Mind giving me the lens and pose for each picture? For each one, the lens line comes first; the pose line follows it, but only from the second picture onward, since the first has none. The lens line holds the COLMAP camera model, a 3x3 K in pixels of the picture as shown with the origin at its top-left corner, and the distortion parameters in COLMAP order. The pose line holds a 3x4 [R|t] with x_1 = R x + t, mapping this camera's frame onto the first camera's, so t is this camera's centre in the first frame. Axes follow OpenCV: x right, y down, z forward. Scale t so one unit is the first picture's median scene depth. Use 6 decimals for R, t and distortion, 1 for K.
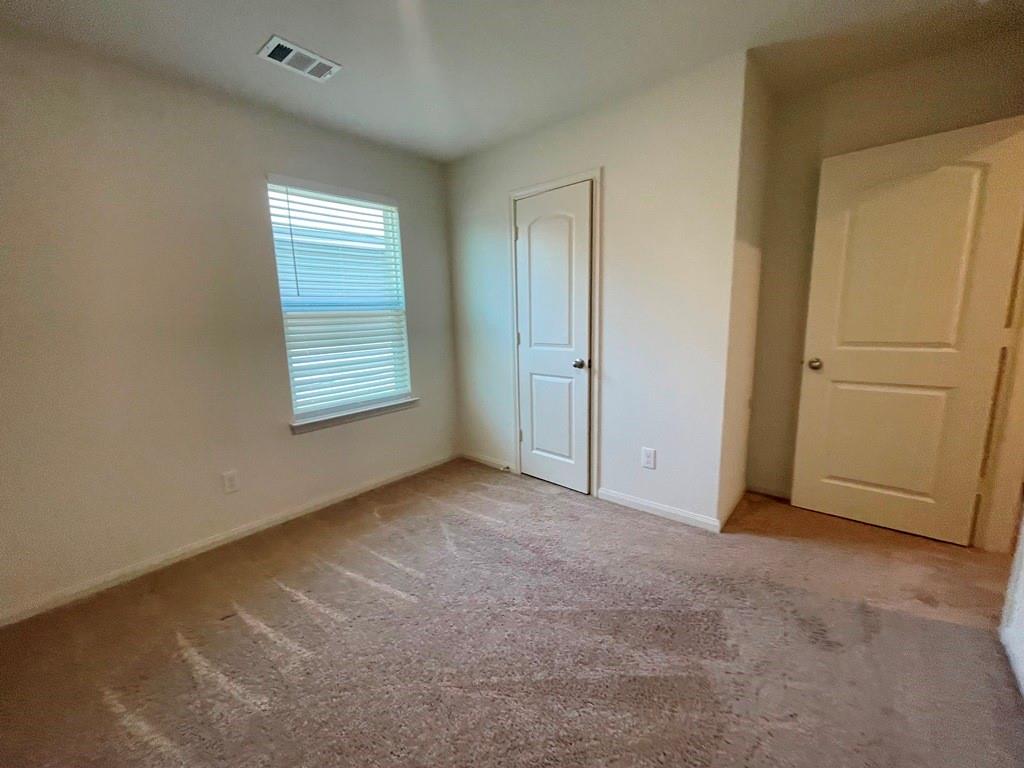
lens RADIAL K [[414.6, 0, 514.2], [0, 414.6, 385.1], [0, 0, 1]] dist [-0.004362, 0.001436]
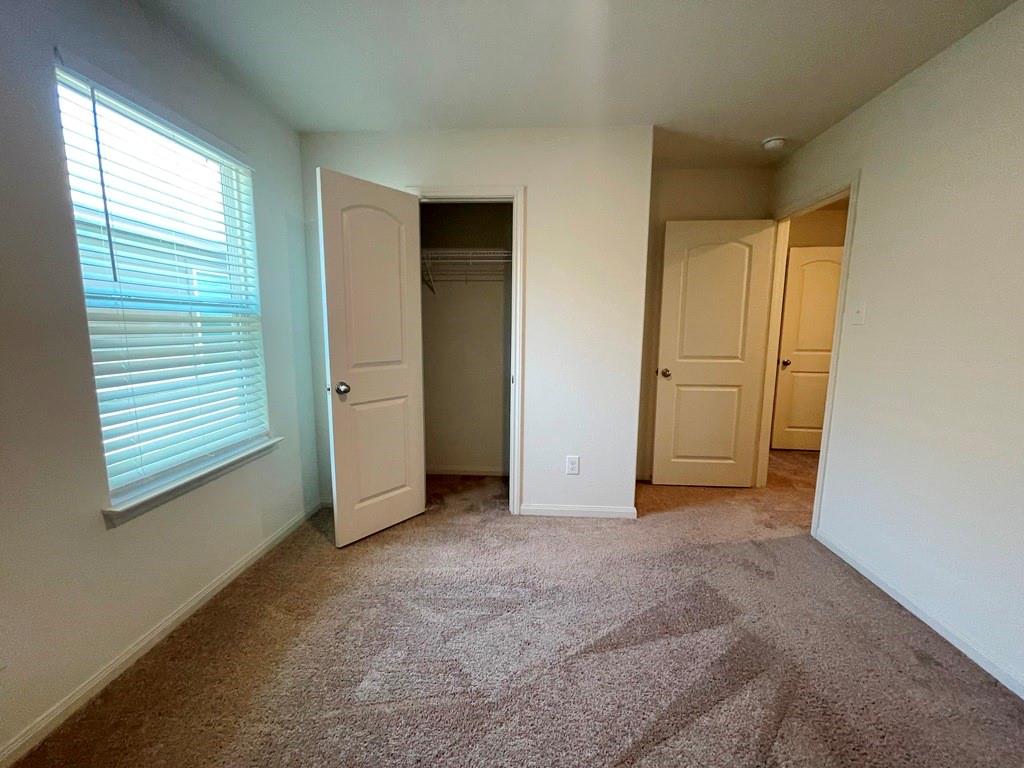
lens RADIAL K [[414.6, 0, 514.5], [0, 414.6, 382.9], [0, 0, 1]] dist [-0.004362, 0.001436]
pose [[0.798143, -0.045090, 0.600778, -0.466741], [0.070234, 0.997360, -0.018452, -0.029343], [-0.598360, 0.056922, 0.799203, 0.240919]]
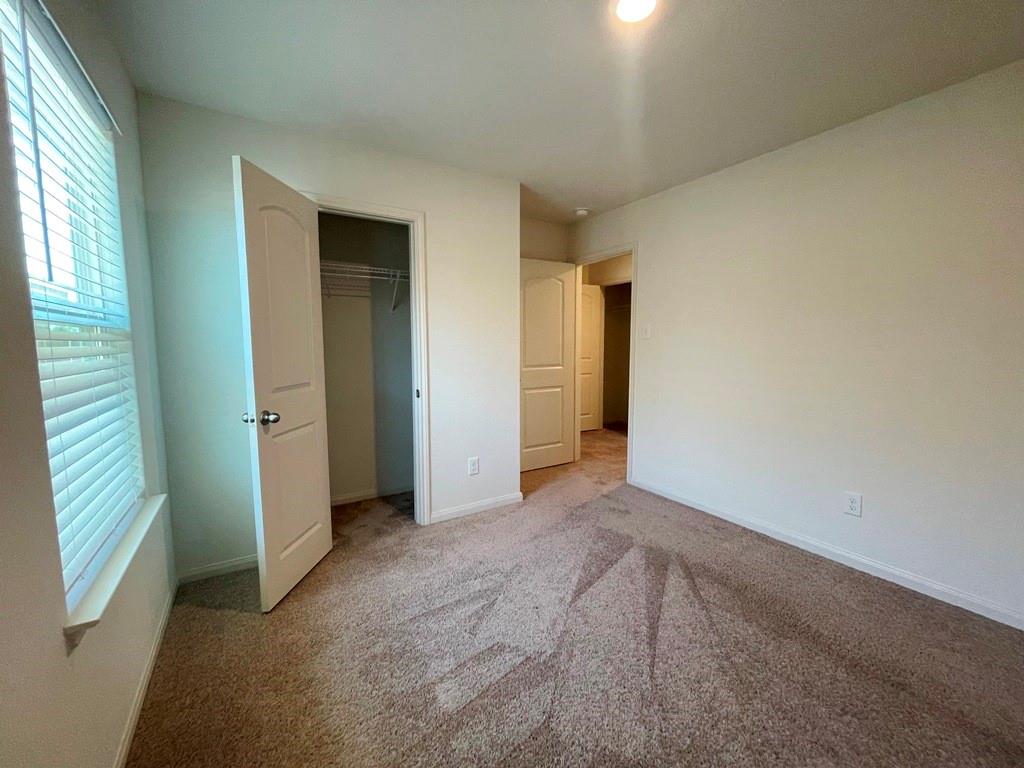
lens RADIAL K [[414.6, 0, 514.6], [0, 414.6, 380.6], [0, 0, 1]] dist [-0.004362, 0.001436]
pose [[0.294662, -0.058711, 0.953796, -0.828591], [0.153206, 0.988102, 0.013491, -0.071148], [-0.943240, 0.142152, 0.300151, 0.536543]]
